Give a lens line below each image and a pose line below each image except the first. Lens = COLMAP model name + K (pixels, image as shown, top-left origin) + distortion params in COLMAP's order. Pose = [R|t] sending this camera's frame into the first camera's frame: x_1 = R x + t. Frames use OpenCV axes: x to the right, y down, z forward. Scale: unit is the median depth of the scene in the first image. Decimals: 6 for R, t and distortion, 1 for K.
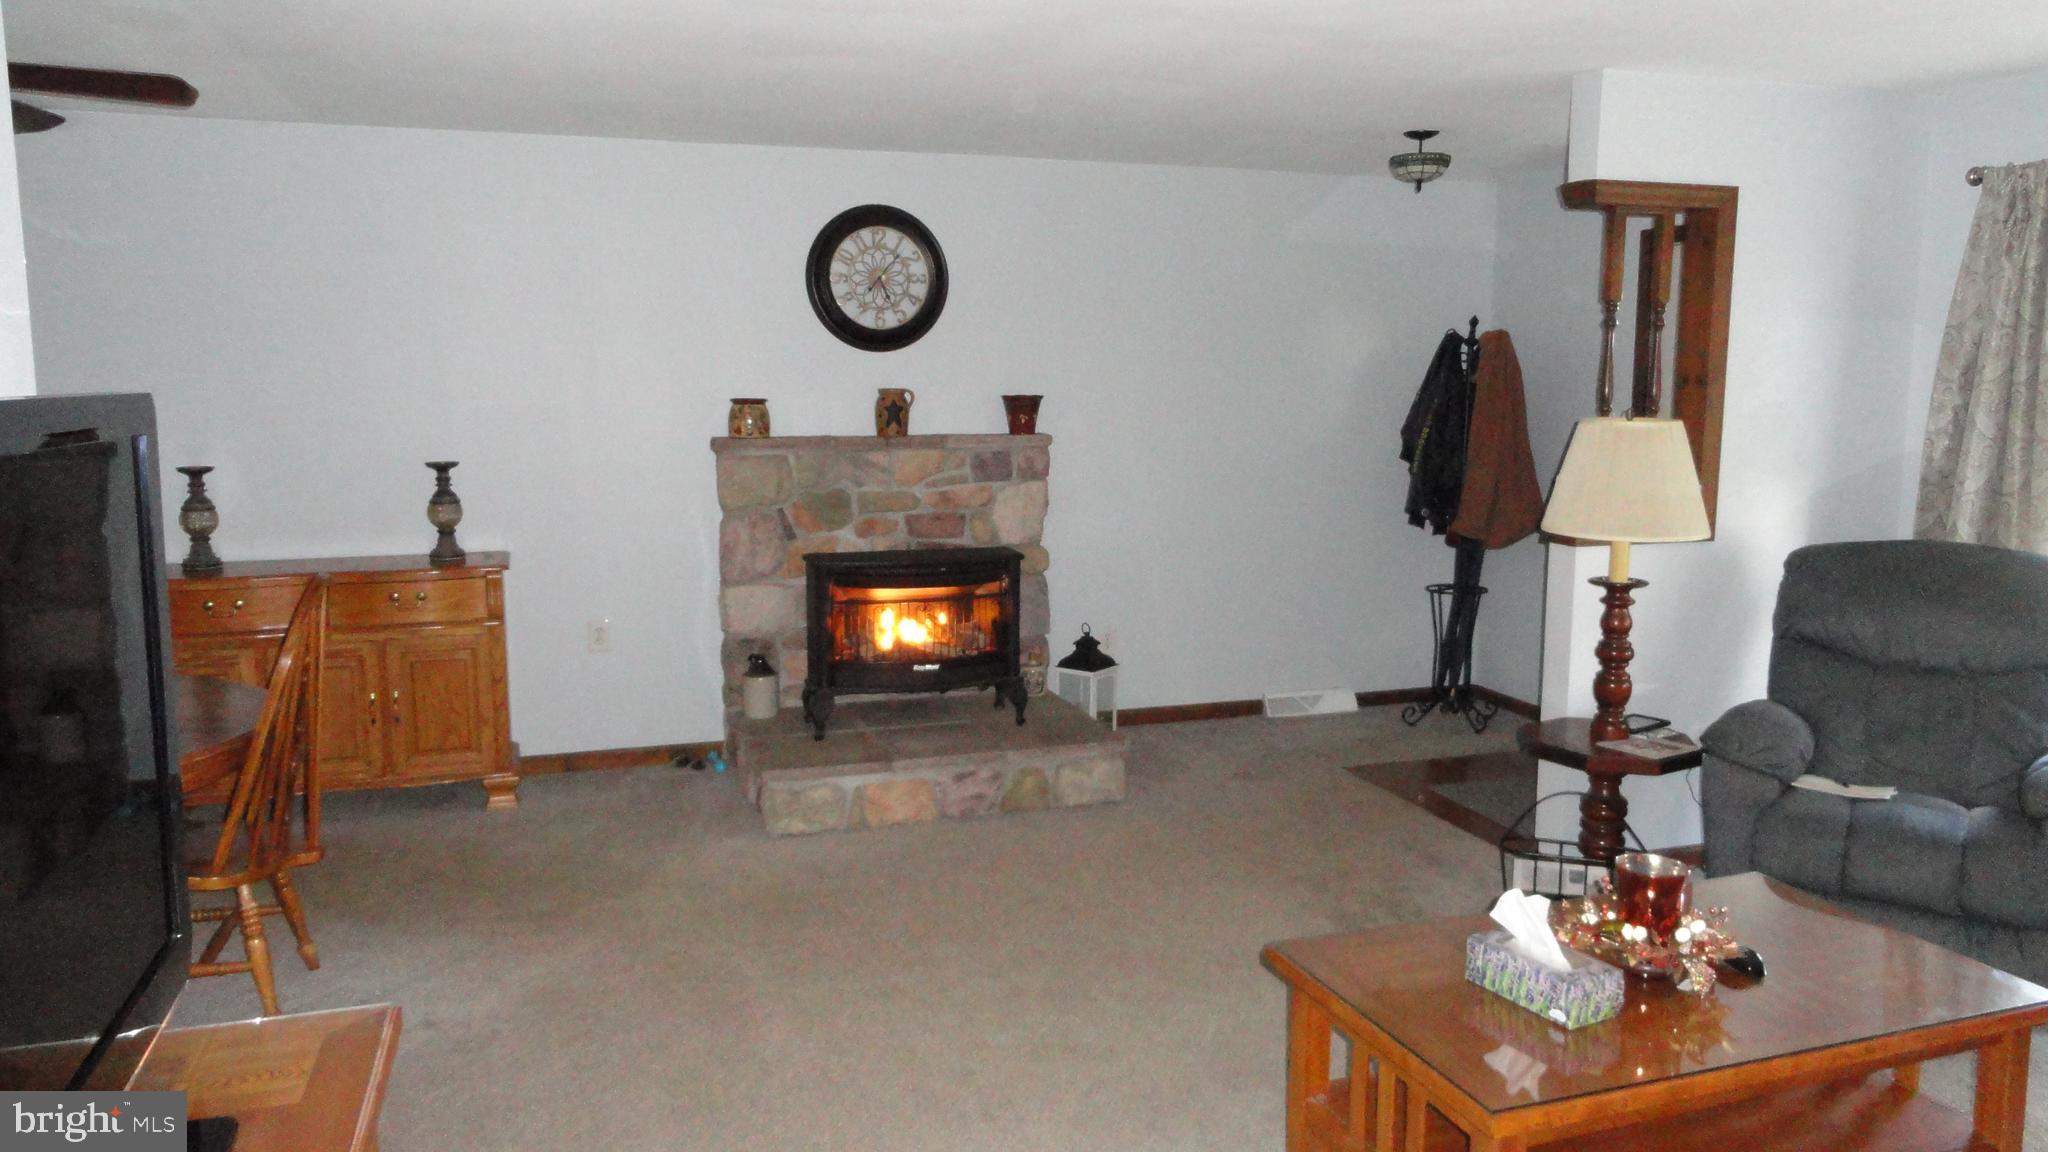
lens RADIAL K [[1469.8, 0, 1024.0], [0, 1469.8, 576.0], [0, 0, 1]] dist [0.029042, 0.001313]
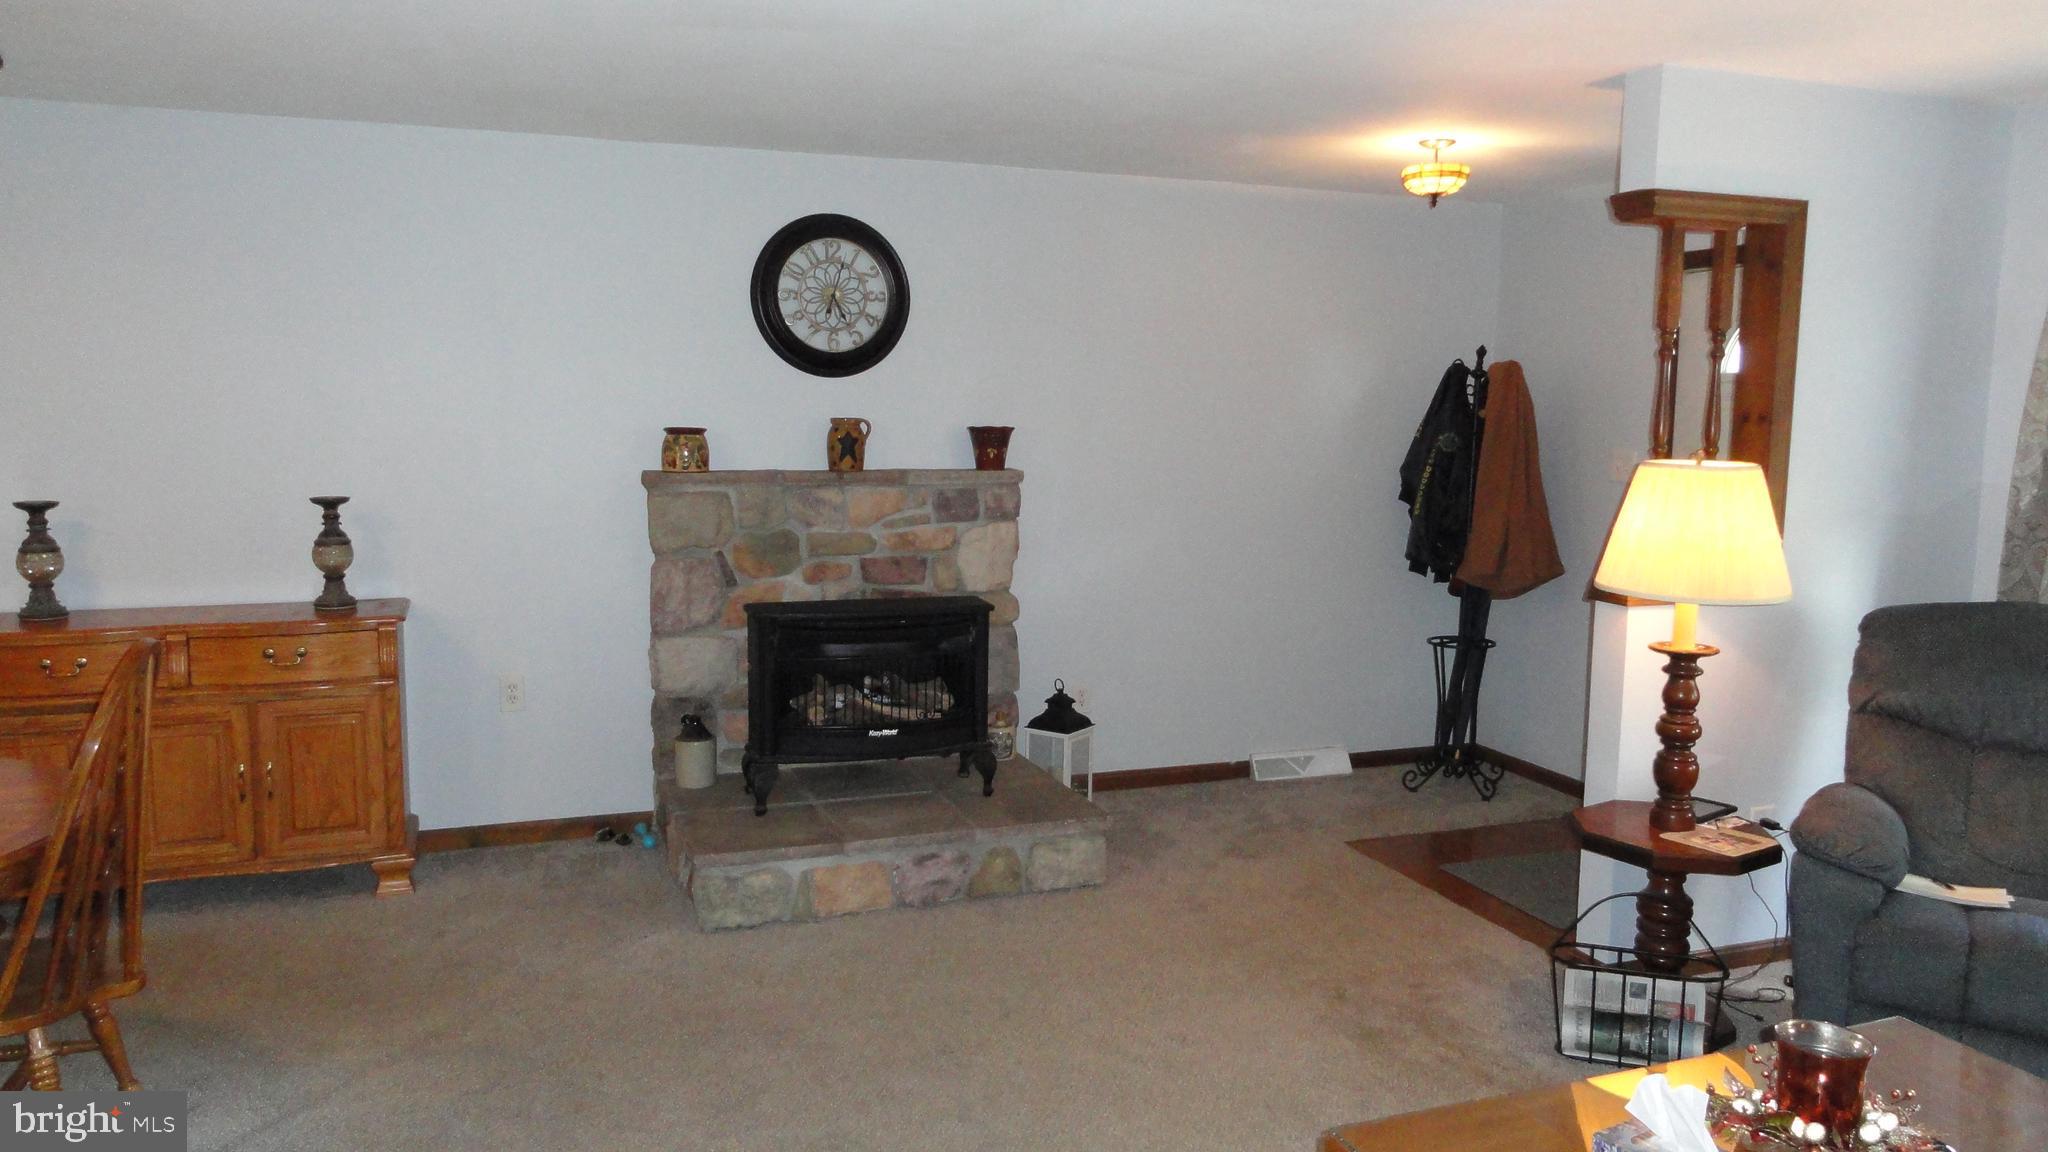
lens RADIAL K [[1469.8, 0, 1024.0], [0, 1469.8, 576.0], [0, 0, 1]] dist [0.029042, 0.001313]
pose [[0.999396, 0.005813, 0.034257, -0.011708], [-0.005128, 0.999786, -0.020040, -0.014072], [-0.034367, 0.019852, 0.999212, 0.103130]]
